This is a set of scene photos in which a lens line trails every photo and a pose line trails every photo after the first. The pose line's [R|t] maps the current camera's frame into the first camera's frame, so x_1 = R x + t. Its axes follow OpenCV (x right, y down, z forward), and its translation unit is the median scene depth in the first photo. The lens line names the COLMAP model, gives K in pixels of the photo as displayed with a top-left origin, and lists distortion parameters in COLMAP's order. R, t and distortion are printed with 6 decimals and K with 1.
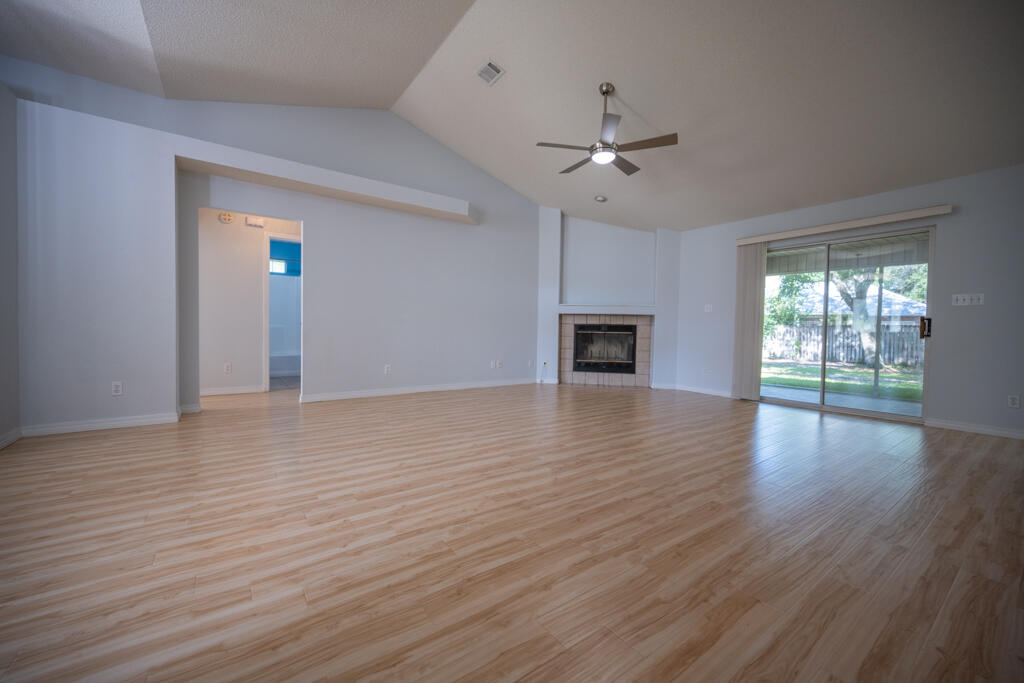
lens RADIAL K [[398.4, 0, 511.4], [0, 398.4, 344.6], [0, 0, 1]] dist [-0.000625, -0.000138]
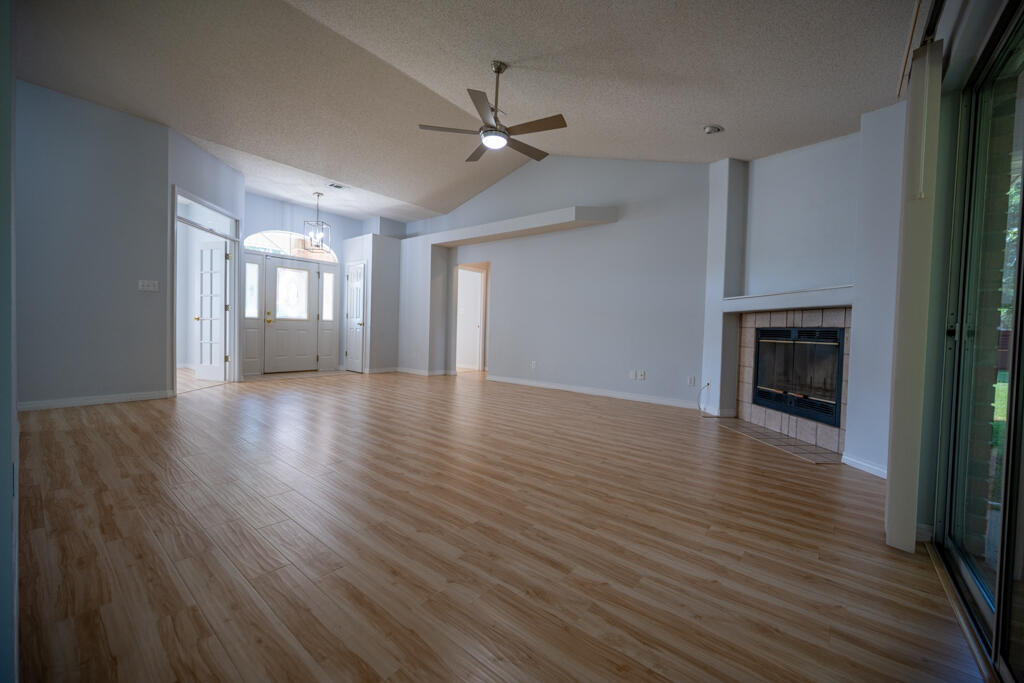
lens RADIAL K [[401.8, 0, 513.7], [0, 401.8, 339.7], [0, 0, 1]] dist [-0.000700, 0.000038]
pose [[0.264294, 0.016146, -0.964307, 0.675713], [-0.066075, 0.997814, -0.001403, -0.006936], [0.962176, 0.064087, 0.264783, 0.482463]]
